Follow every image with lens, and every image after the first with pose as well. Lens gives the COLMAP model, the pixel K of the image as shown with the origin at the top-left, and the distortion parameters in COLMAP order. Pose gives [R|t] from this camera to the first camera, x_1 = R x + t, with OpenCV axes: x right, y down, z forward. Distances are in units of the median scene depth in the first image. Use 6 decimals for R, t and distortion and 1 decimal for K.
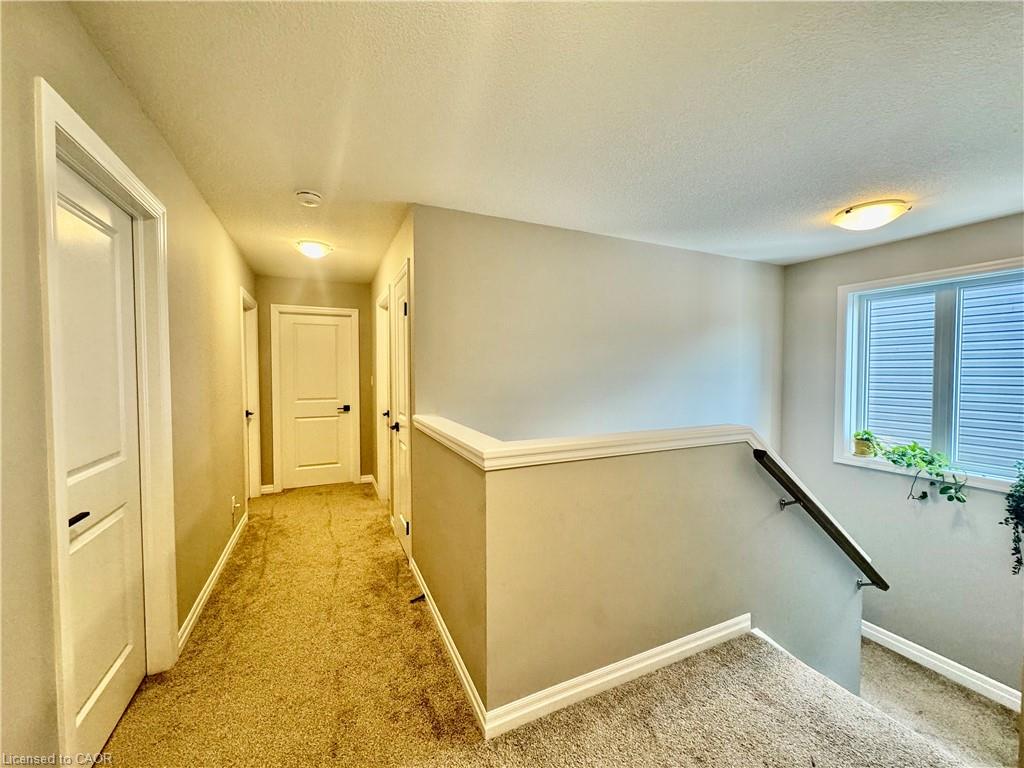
lens RADIAL K [[406.5, 0, 512.0], [0, 406.5, 384.4], [0, 0, 1]] dist [-0.001053, 0.000040]
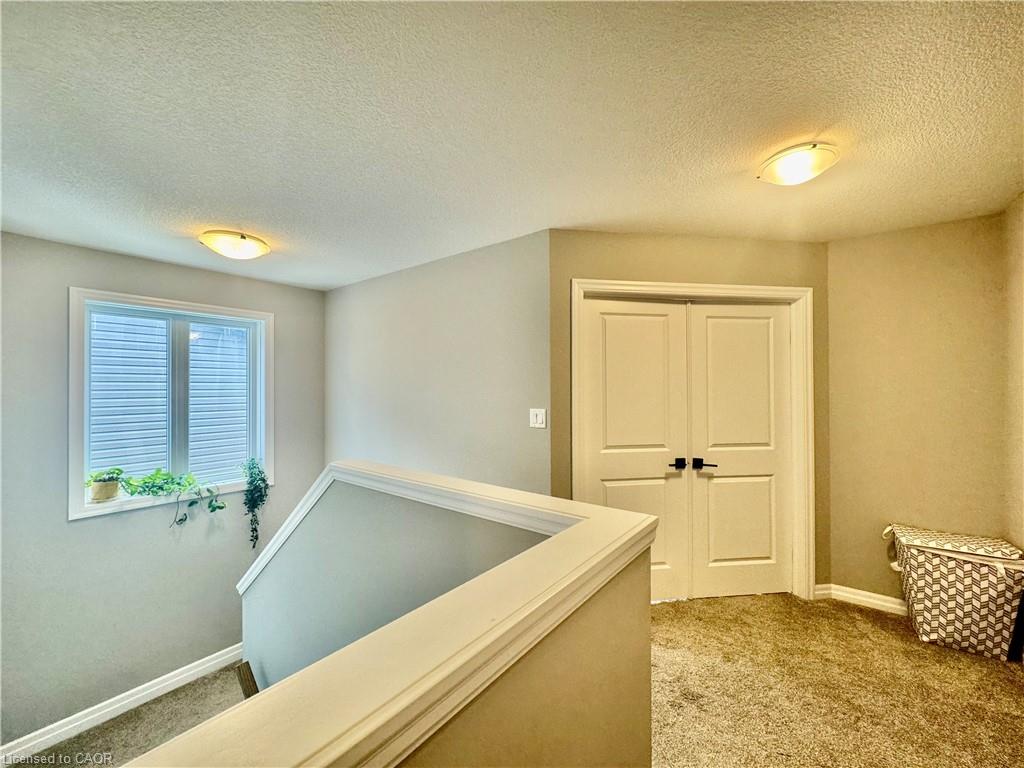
lens RADIAL K [[413.9, 0, 517.0], [0, 413.9, 383.9], [0, 0, 1]] dist [0.000760, 0.000060]
pose [[-0.462511, 0.011413, 0.886540, -0.299947], [0.029805, 0.999552, 0.002682, -0.040770], [-0.886112, 0.027664, -0.462644, 0.708842]]
